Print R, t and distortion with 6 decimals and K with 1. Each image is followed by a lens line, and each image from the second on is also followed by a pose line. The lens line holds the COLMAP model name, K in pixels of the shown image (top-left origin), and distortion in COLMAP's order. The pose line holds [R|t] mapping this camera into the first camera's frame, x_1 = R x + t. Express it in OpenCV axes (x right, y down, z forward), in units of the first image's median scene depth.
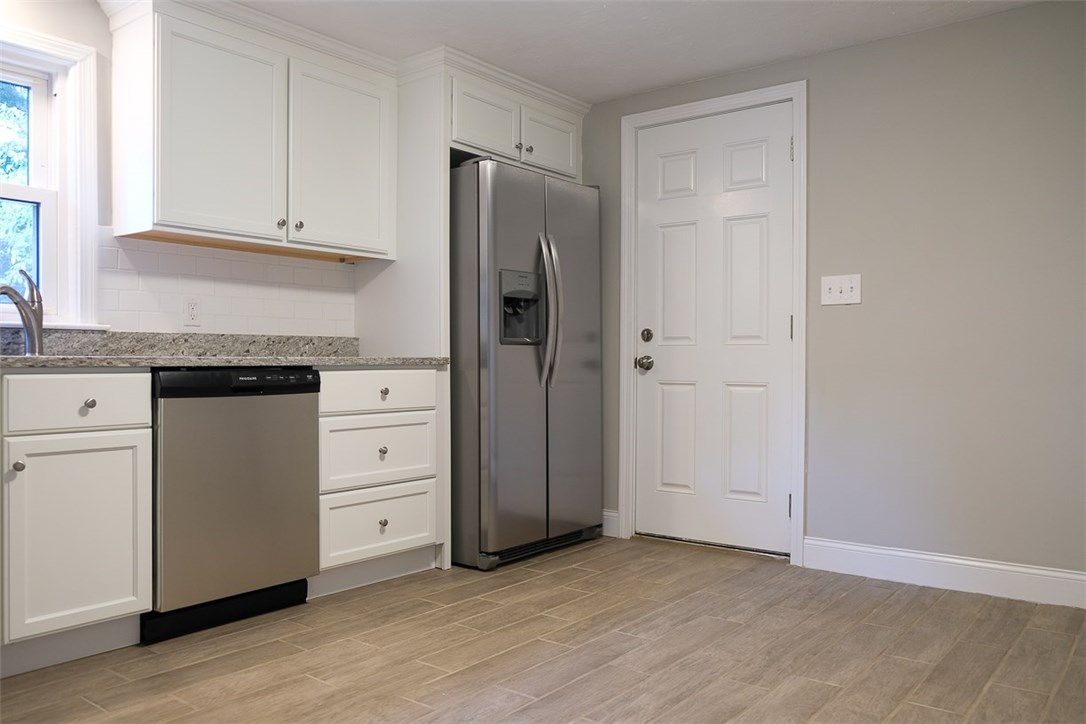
lens RADIAL K [[839.7, 0, 548.5], [0, 839.7, 365.4], [0, 0, 1]] dist [-0.038134, 0.040861]
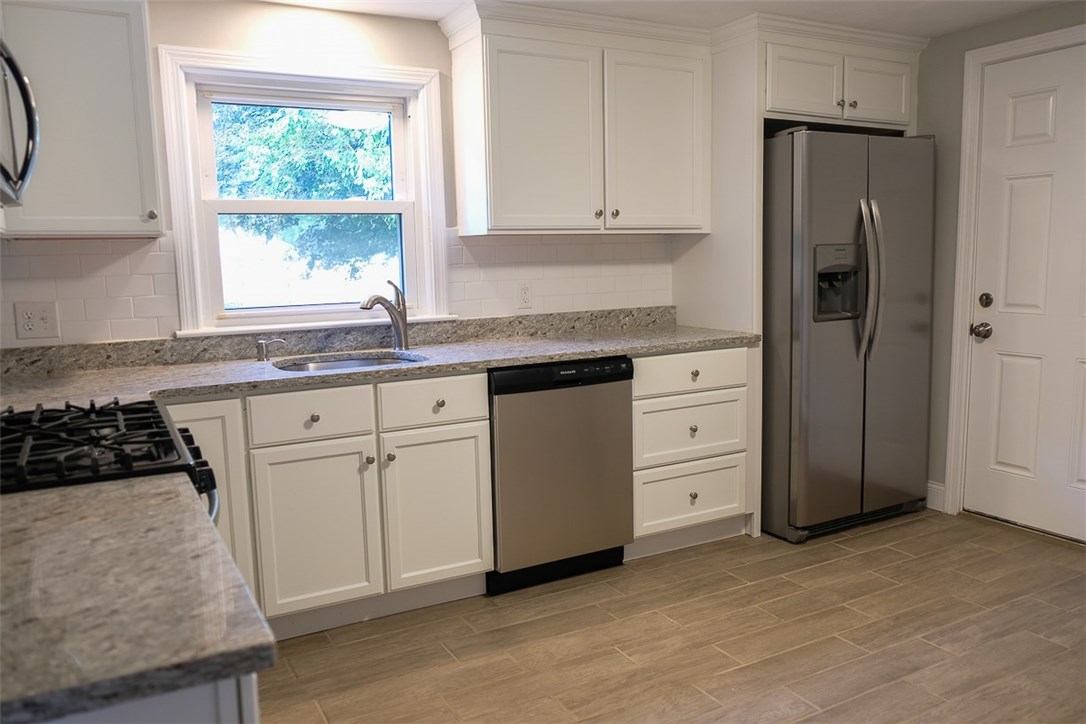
lens RADIAL K [[841.4, 0, 549.4], [0, 841.4, 360.1], [0, 0, 1]] dist [-0.050084, 0.037208]
pose [[0.919716, 0.029203, -0.391496, 0.051817], [0.021558, 0.991968, 0.124639, -0.132434], [0.391991, -0.123073, 0.911700, -0.024980]]
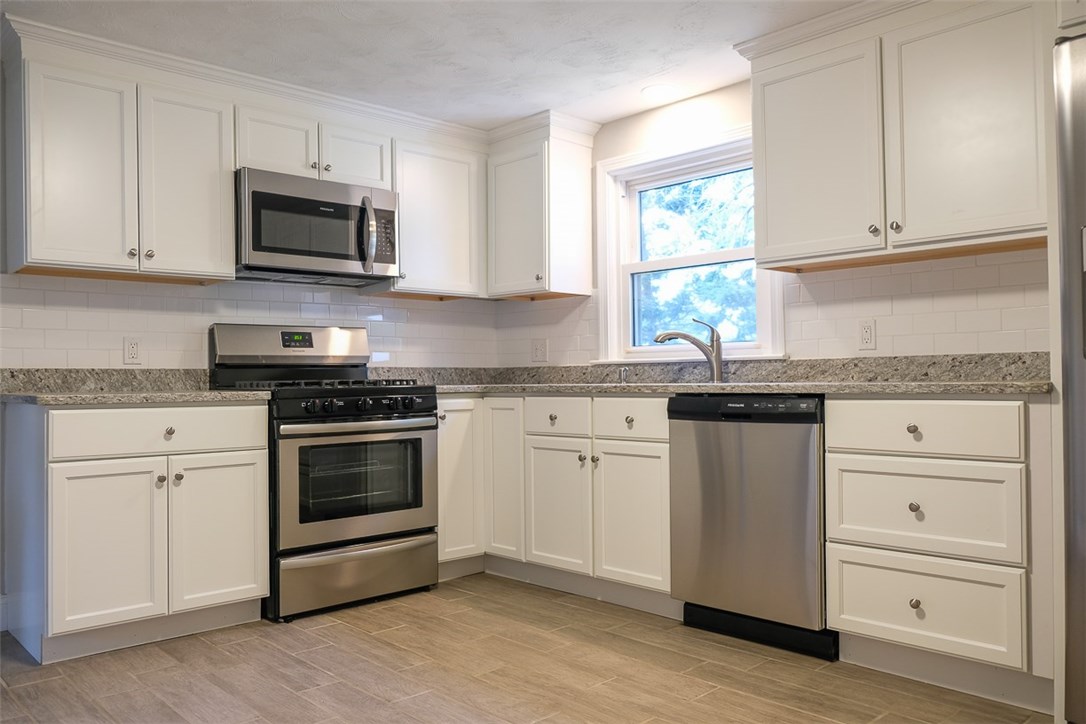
lens RADIAL K [[841.4, 0, 549.4], [0, 841.4, 360.1], [0, 0, 1]] dist [-0.050084, 0.037208]
pose [[-0.152492, -0.022894, -0.988040, 0.659271], [0.004882, 0.999702, -0.023918, -0.015485], [0.988293, -0.008471, -0.152335, 0.876537]]
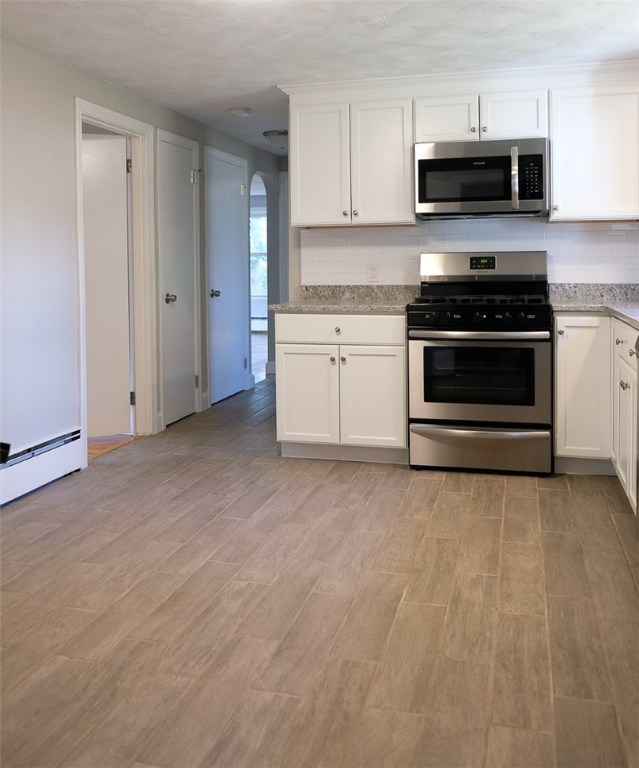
lens RADIAL K [[747.5, 0, 319.9], [0, 747.5, 279.1], [0, 0, 1]] dist [0.000329, 0.025462]
pose [[-0.924175, 0.014618, -0.381690, 0.312425], [0.005311, 0.999663, 0.025425, -0.088106], [0.381933, 0.021470, -0.923941, 1.564734]]
